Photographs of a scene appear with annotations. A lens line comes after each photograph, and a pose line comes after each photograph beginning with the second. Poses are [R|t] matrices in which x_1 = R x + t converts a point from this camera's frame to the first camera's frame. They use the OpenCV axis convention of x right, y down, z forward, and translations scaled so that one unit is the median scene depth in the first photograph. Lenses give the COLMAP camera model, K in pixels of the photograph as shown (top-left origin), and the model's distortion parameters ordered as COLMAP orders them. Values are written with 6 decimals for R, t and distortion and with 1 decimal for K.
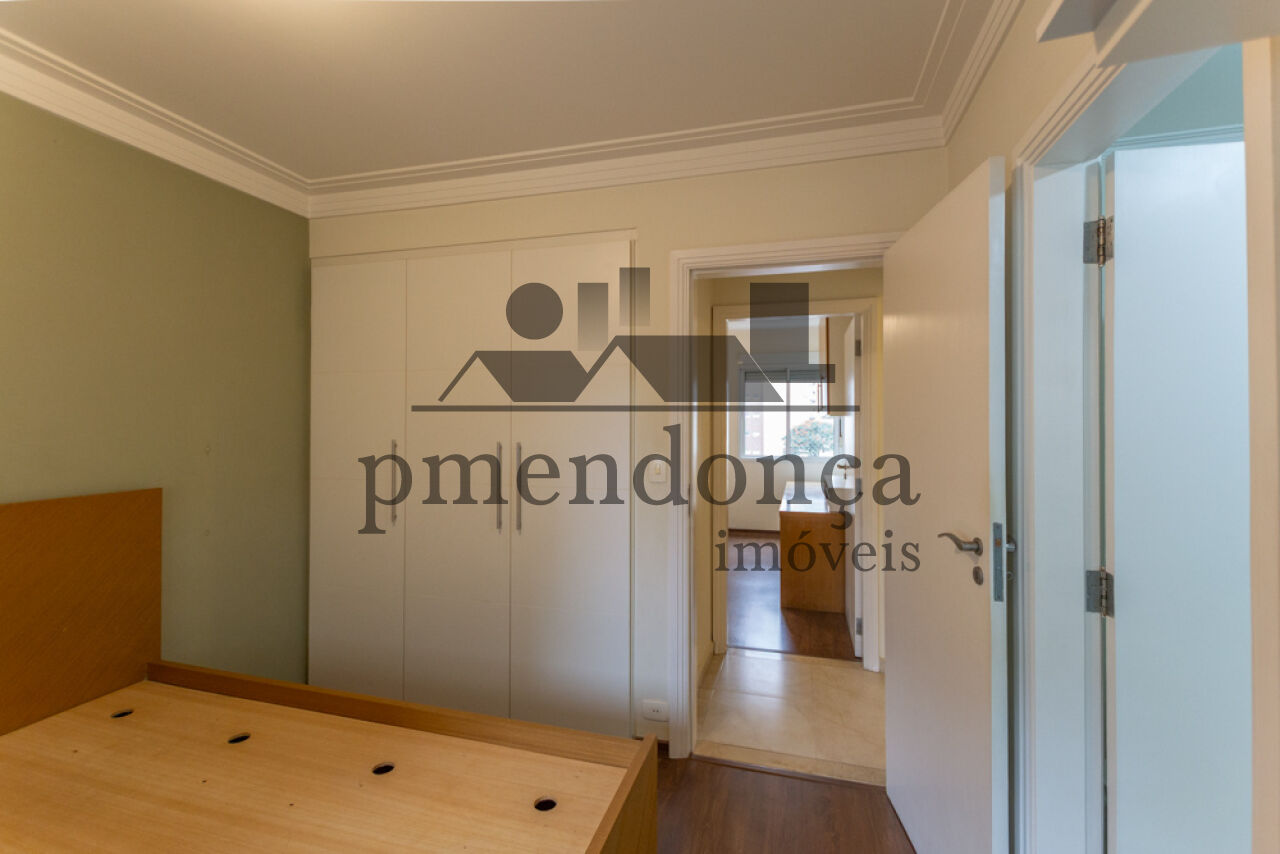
lens RADIAL K [[565.9, 0, 635.6], [0, 565.9, 431.6], [0, 0, 1]] dist [0.012817, -0.007014]
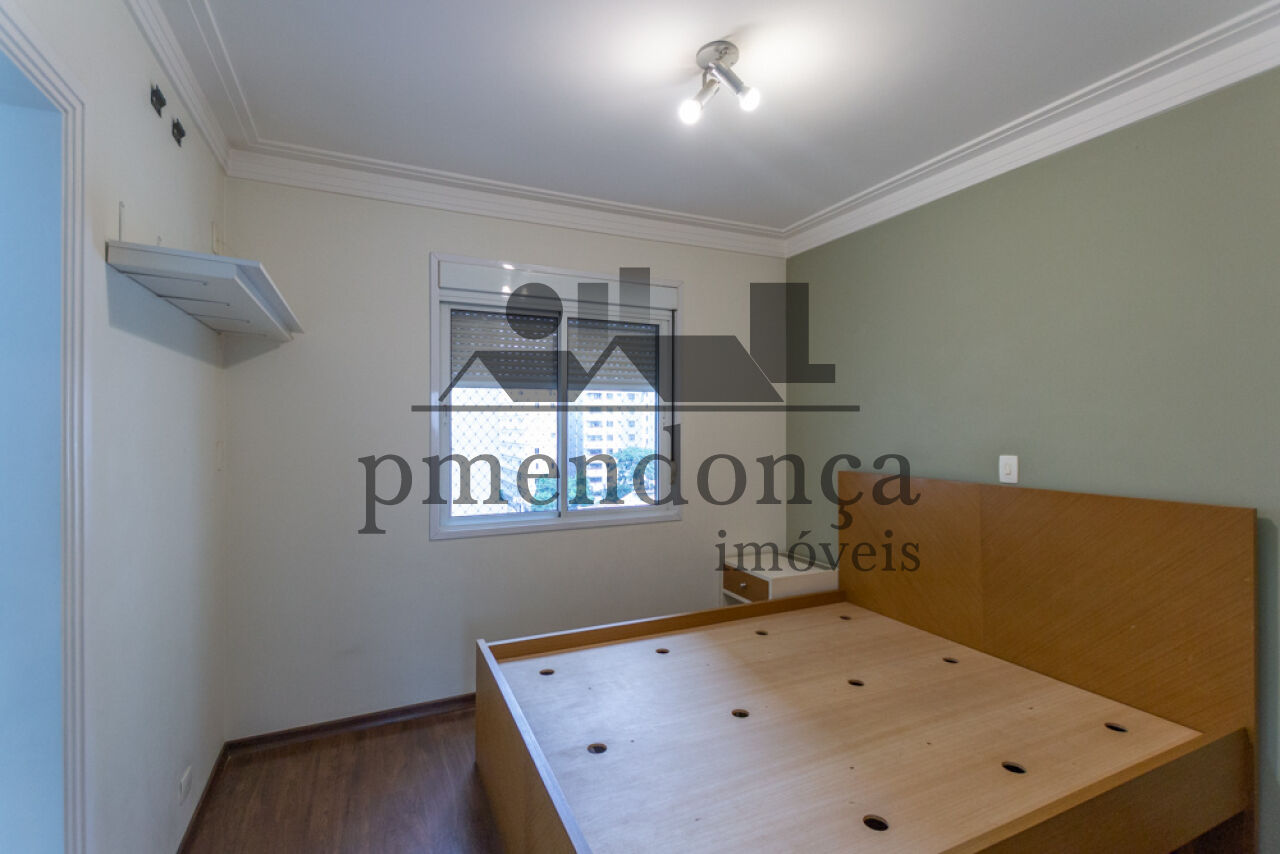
lens RADIAL K [[565.9, 0, 635.6], [0, 565.9, 431.6], [0, 0, 1]] dist [0.012817, -0.007014]
pose [[-0.745347, 0.006717, -0.666643, 0.461964], [-0.008154, 0.999783, 0.019191, -0.021118], [0.666627, 0.019740, -0.745130, 1.585576]]
